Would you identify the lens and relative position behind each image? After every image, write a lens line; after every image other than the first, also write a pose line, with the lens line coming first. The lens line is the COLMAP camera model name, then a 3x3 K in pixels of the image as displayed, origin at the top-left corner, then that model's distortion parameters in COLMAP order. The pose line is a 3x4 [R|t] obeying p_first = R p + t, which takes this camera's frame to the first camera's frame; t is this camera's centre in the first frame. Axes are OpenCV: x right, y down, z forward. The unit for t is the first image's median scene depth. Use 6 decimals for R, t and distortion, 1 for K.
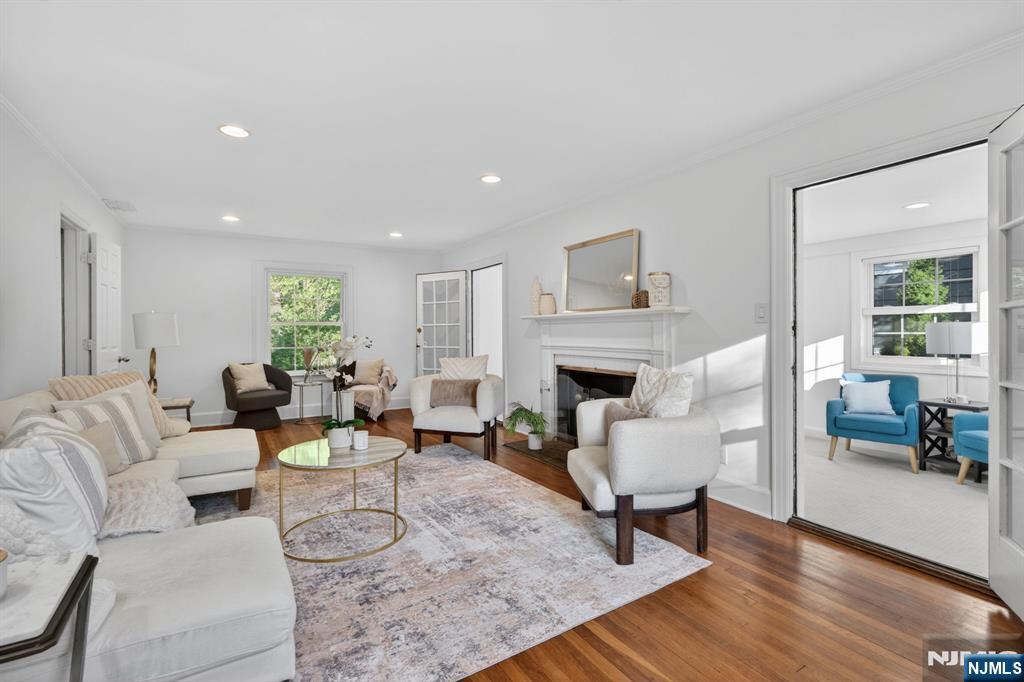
lens RADIAL K [[465.1, 0, 511.2], [0, 465.1, 321.4], [0, 0, 1]] dist [-0.001297, 0.000069]
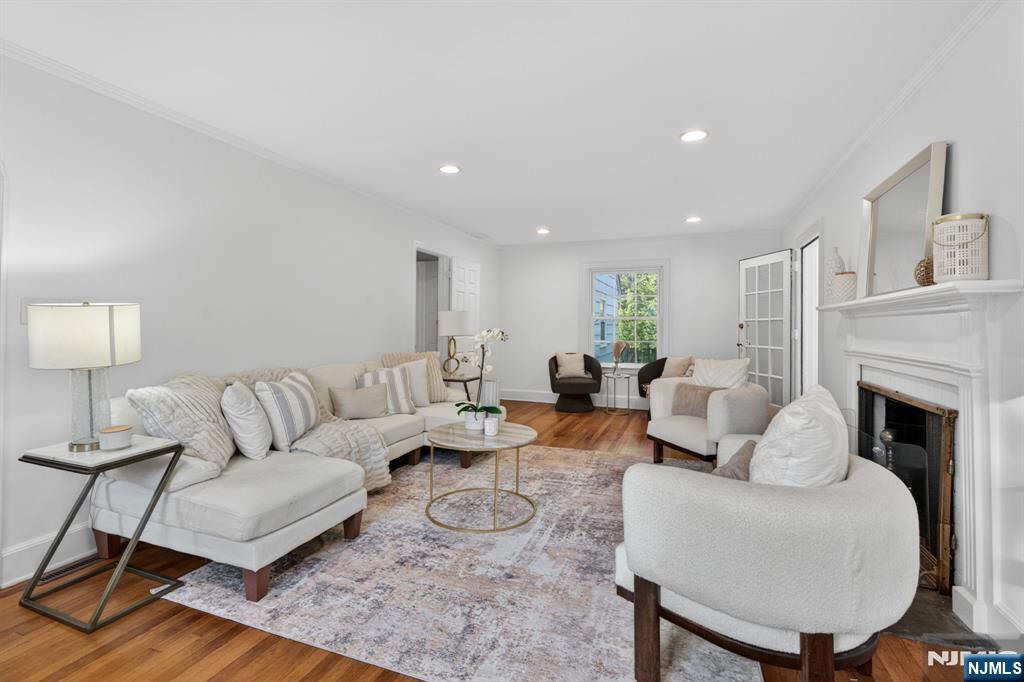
lens RADIAL K [[464.9, 0, 511.7], [0, 464.9, 312.8], [0, 0, 1]] dist [-0.003949, -0.000485]
pose [[0.601140, -0.013555, -0.799029, 0.485479], [0.007714, 0.999908, -0.011160, 0.003252], [0.799106, 0.000545, 0.601189, 0.334963]]
